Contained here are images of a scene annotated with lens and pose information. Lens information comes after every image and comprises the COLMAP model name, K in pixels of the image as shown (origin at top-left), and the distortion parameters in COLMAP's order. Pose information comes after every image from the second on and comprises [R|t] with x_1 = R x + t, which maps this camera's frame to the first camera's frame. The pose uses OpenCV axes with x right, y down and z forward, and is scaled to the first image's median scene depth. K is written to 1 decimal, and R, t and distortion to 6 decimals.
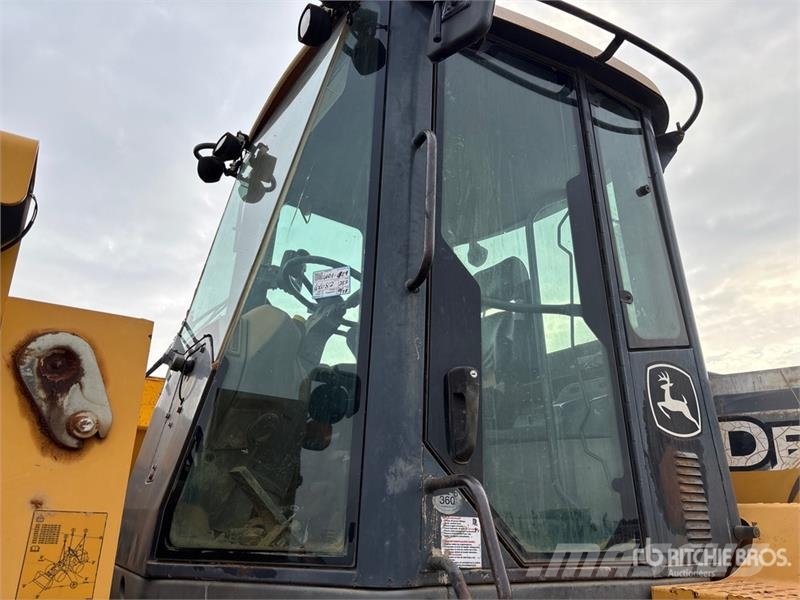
lens RADIAL K [[607.1, 0, 400.0], [0, 607.1, 300.0], [0, 0, 1]] dist [0.050885, -0.063636]
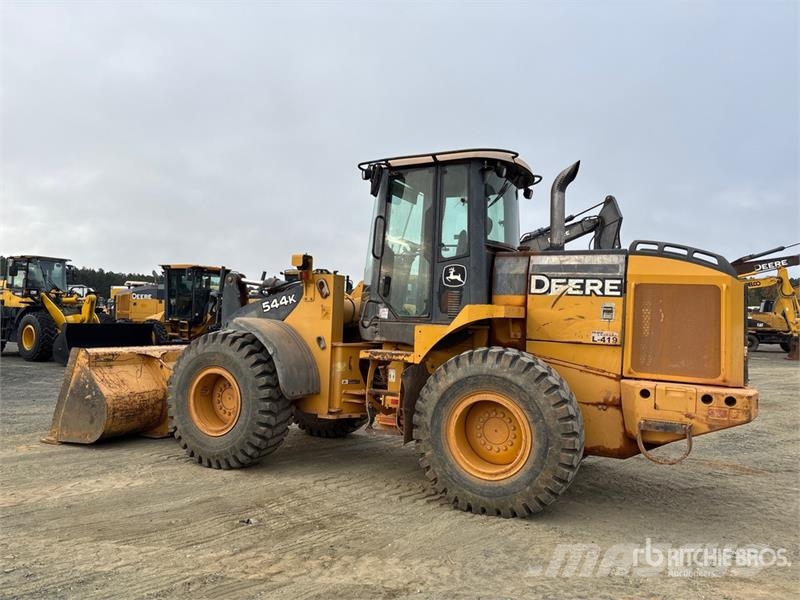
lens RADIAL K [[607.1, 0, 400.0], [0, 607.1, 300.0], [0, 0, 1]] dist [0.050885, -0.063636]
pose [[0.536943, -0.019377, -0.843396, 2.968235], [0.246502, 0.959710, 0.134885, -0.212834], [0.806802, -0.280325, 0.520086, -0.923290]]
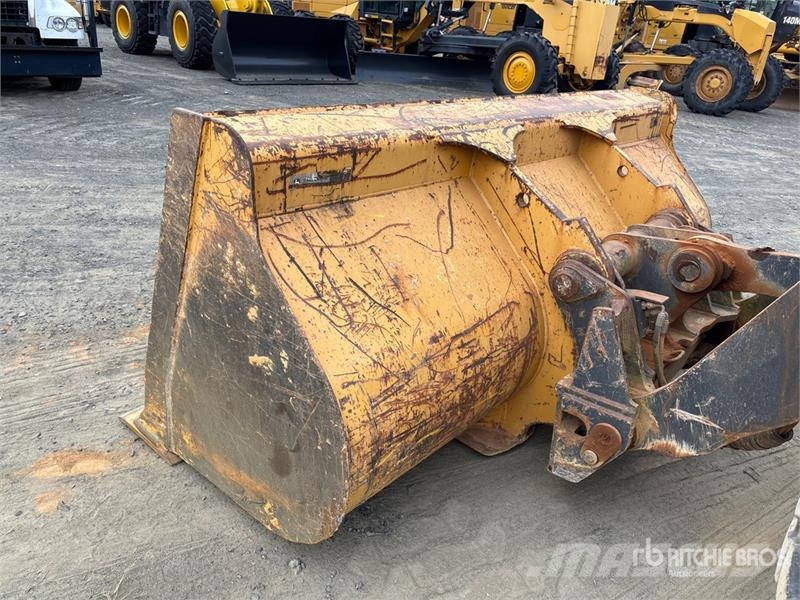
lens RADIAL K [[607.1, 0, 400.0], [0, 607.1, 300.0], [0, 0, 1]] dist [0.050885, -0.063636]
pose [[0.296054, 0.415708, -0.859965, -0.711754], [0.224639, 0.844769, 0.485697, -0.010041], [0.928380, -0.336974, 0.156713, -0.589452]]
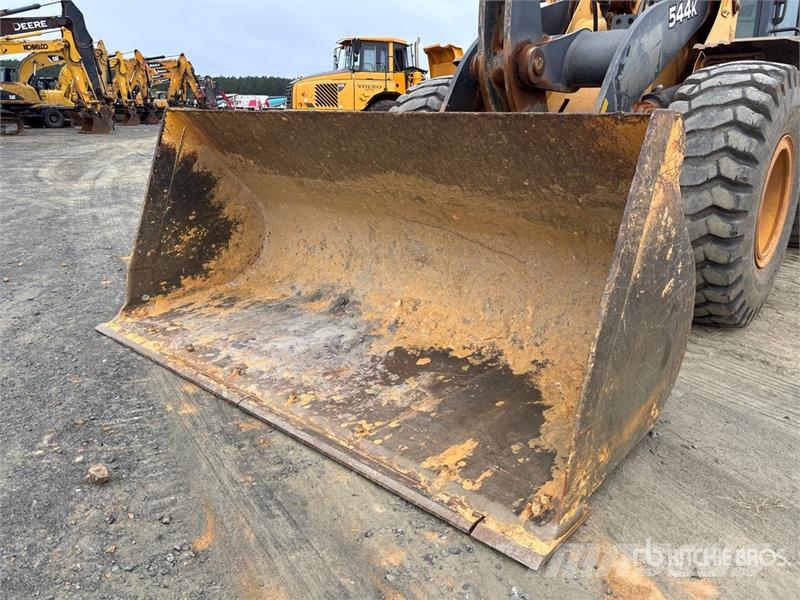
lens RADIAL K [[607.1, 0, 400.0], [0, 607.1, 300.0], [0, 0, 1]] dist [0.050885, -0.063636]
pose [[0.954574, -0.084103, 0.285859, -2.244787], [-0.097331, 0.818713, 0.565894, -0.145045], [-0.281630, -0.568011, 0.773336, -1.407202]]
